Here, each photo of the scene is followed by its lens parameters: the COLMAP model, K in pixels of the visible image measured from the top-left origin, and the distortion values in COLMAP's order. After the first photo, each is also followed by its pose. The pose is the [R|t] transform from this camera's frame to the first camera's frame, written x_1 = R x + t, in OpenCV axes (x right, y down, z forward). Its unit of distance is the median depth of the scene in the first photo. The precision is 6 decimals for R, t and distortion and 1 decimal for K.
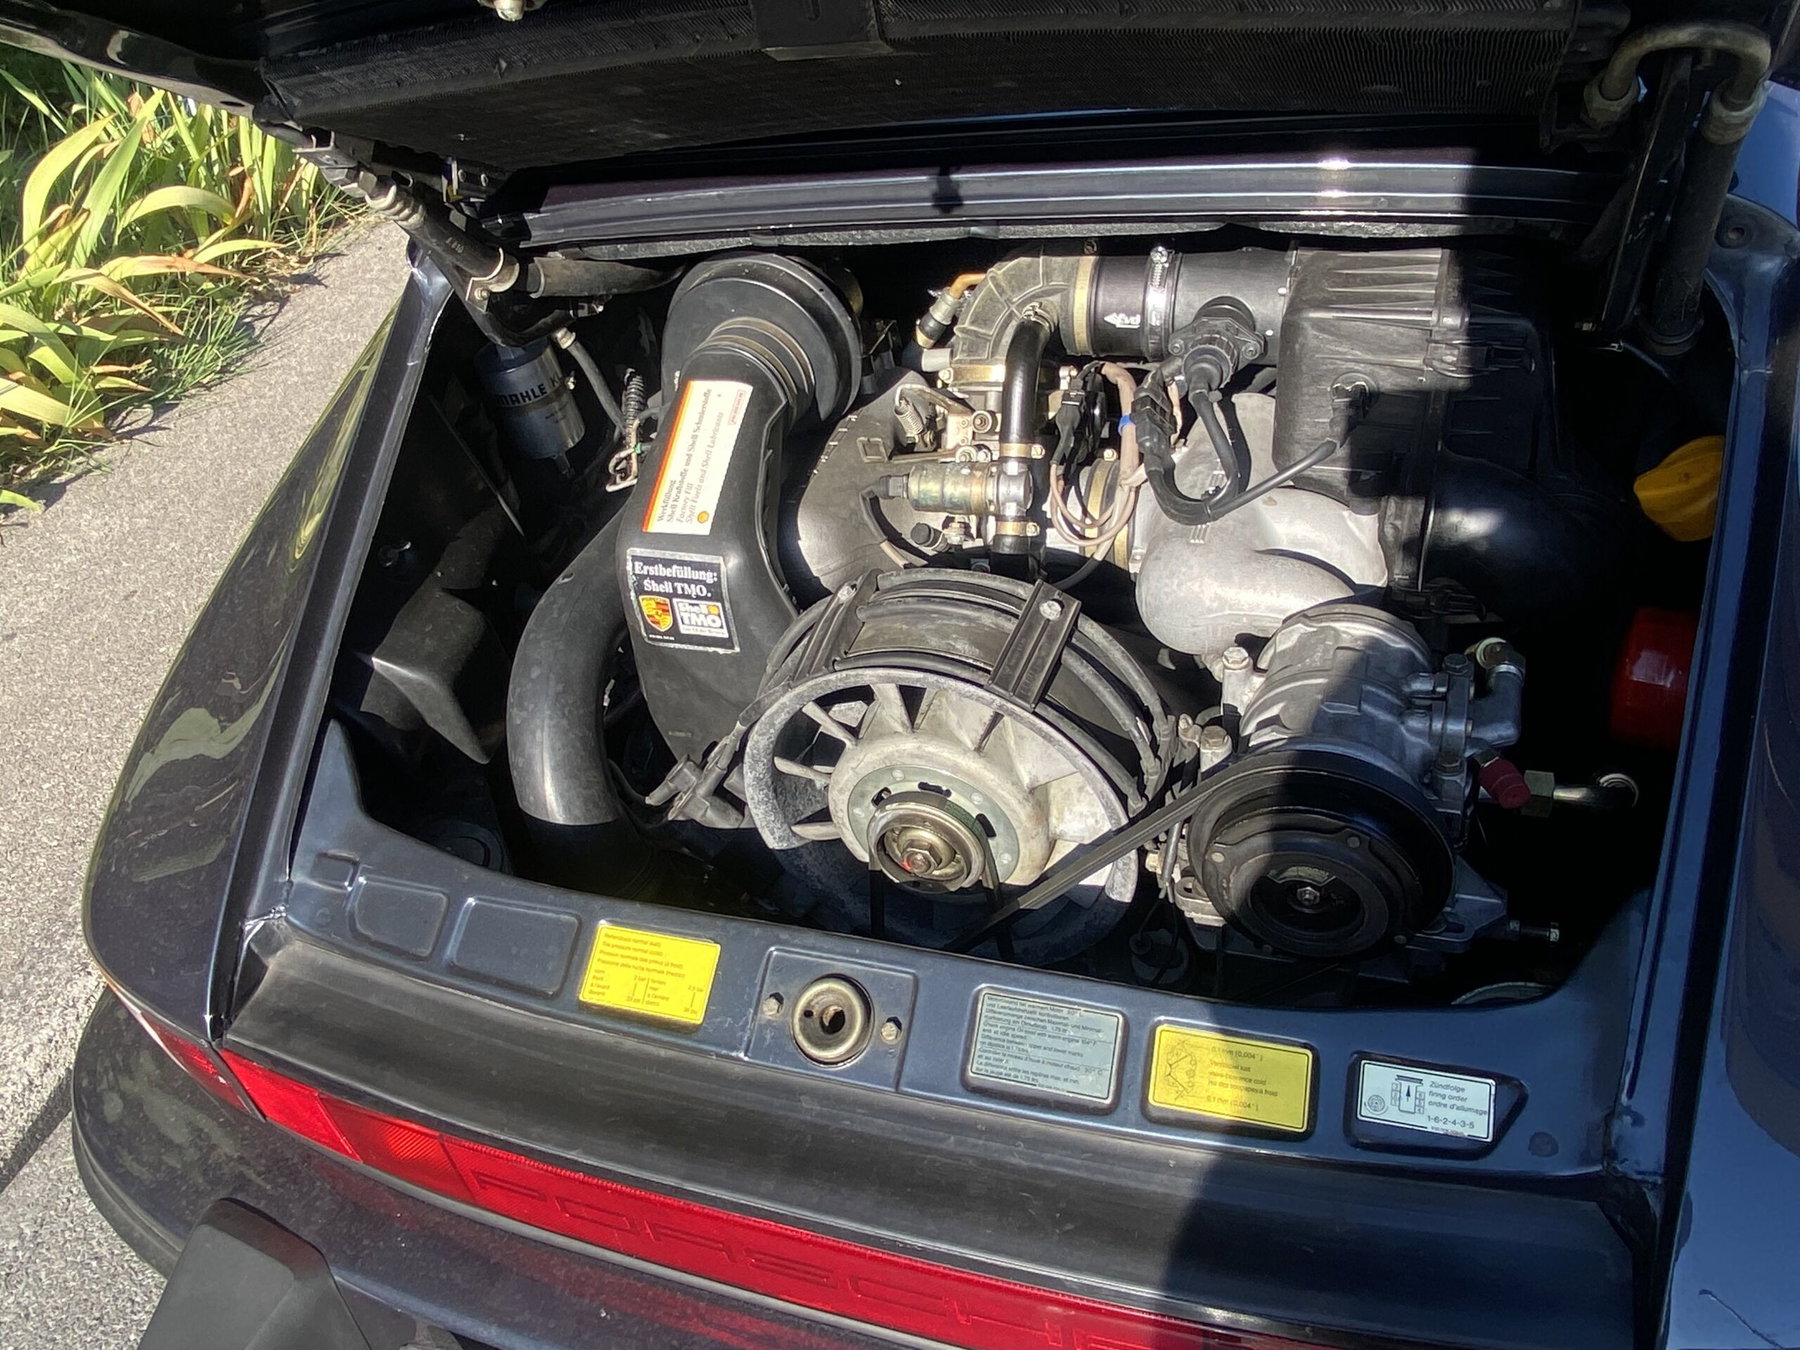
lens RADIAL K [[1371.5, 0, 902.0], [0, 1371.5, 680.4], [0, 0, 1]] dist [0.092435, -0.103497]
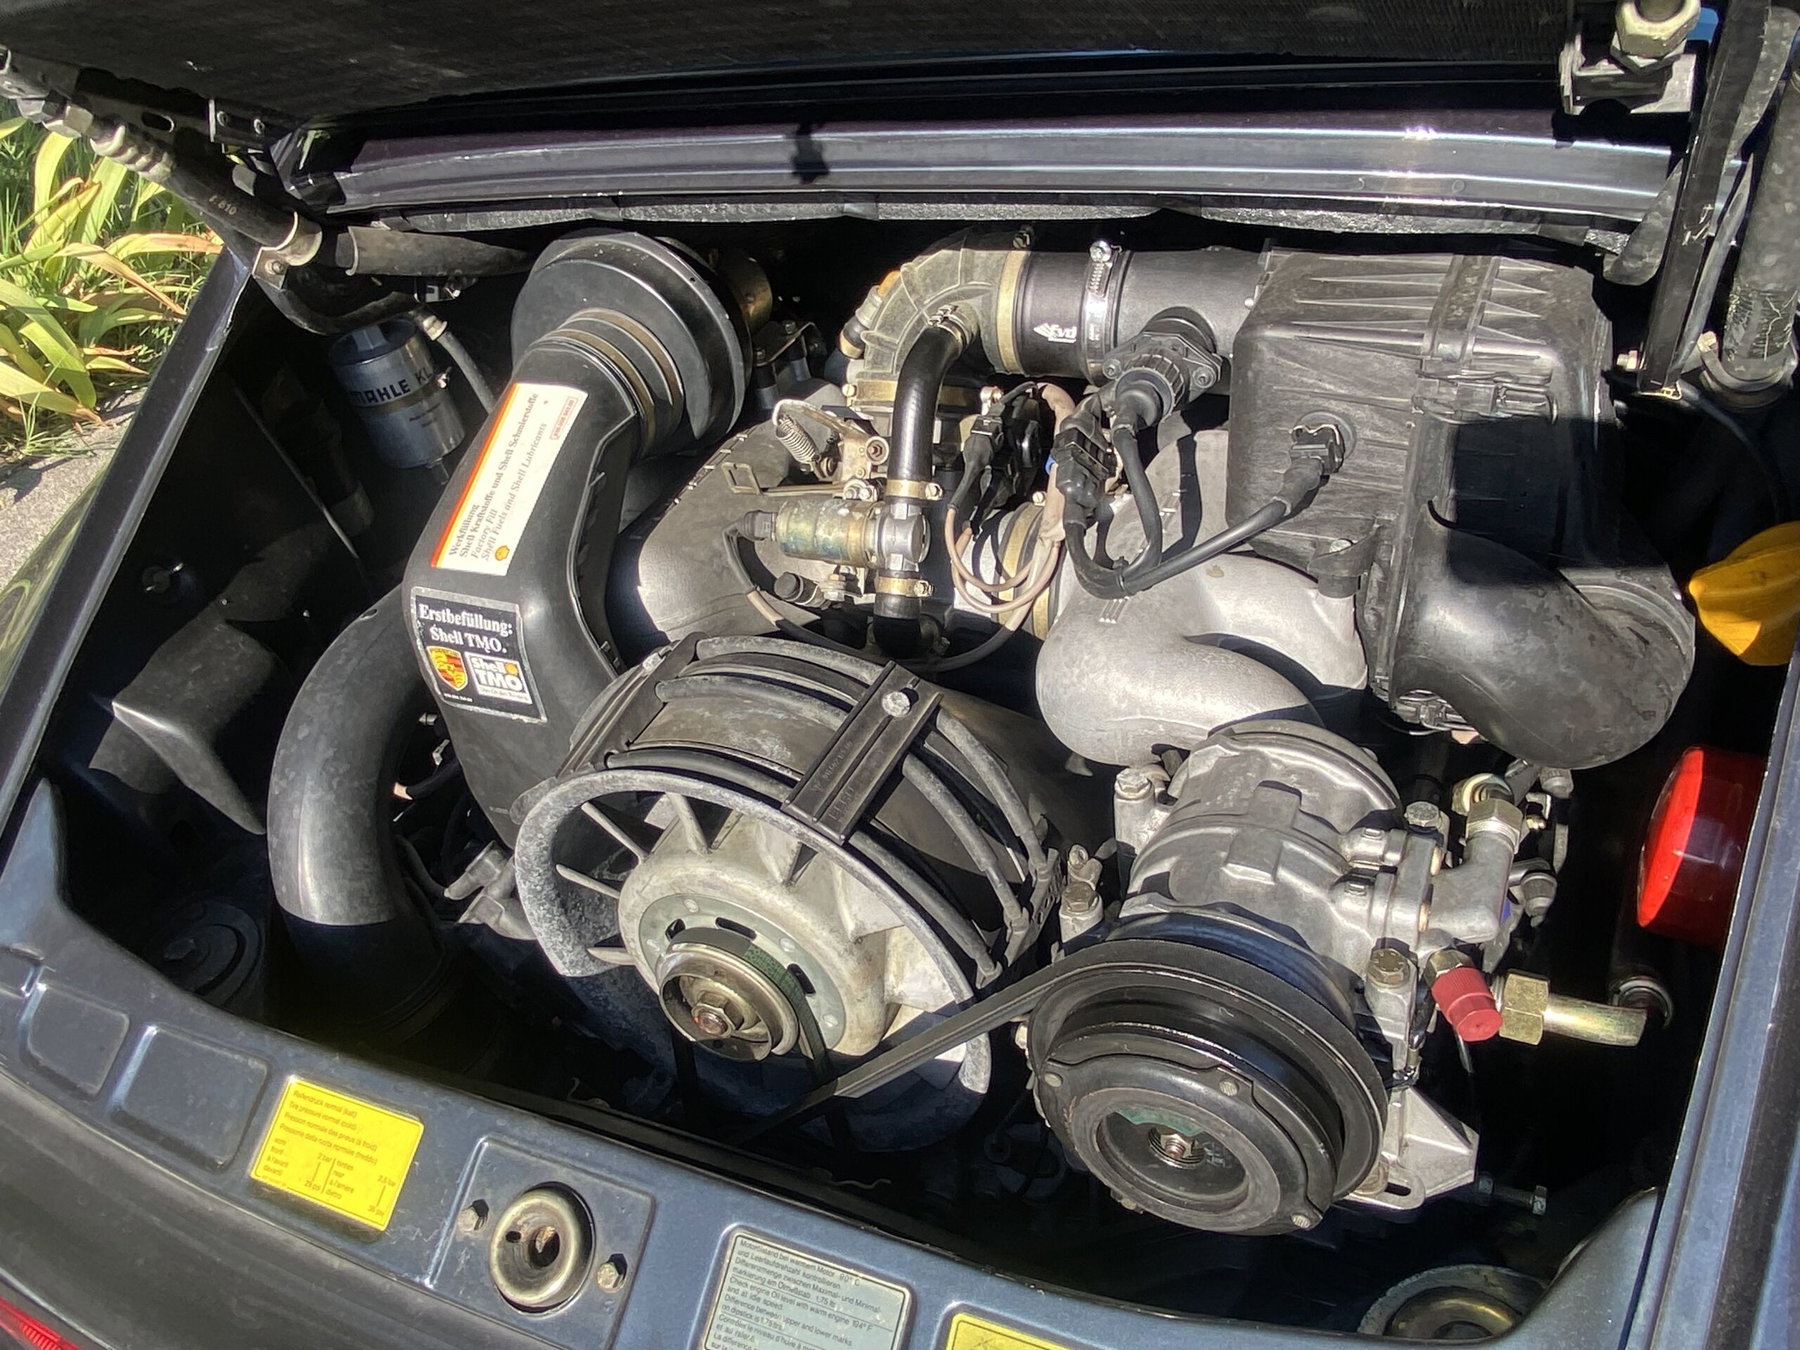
lens RADIAL K [[1371.5, 0, 908.0], [0, 1371.5, 676.4], [0, 0, 1]] dist [0.092435, -0.103497]
pose [[0.996440, 0.055962, -0.063046, 0.146922], [-0.056721, 0.998337, -0.010307, -0.053392], [0.062364, 0.013846, 0.997957, 0.219315]]
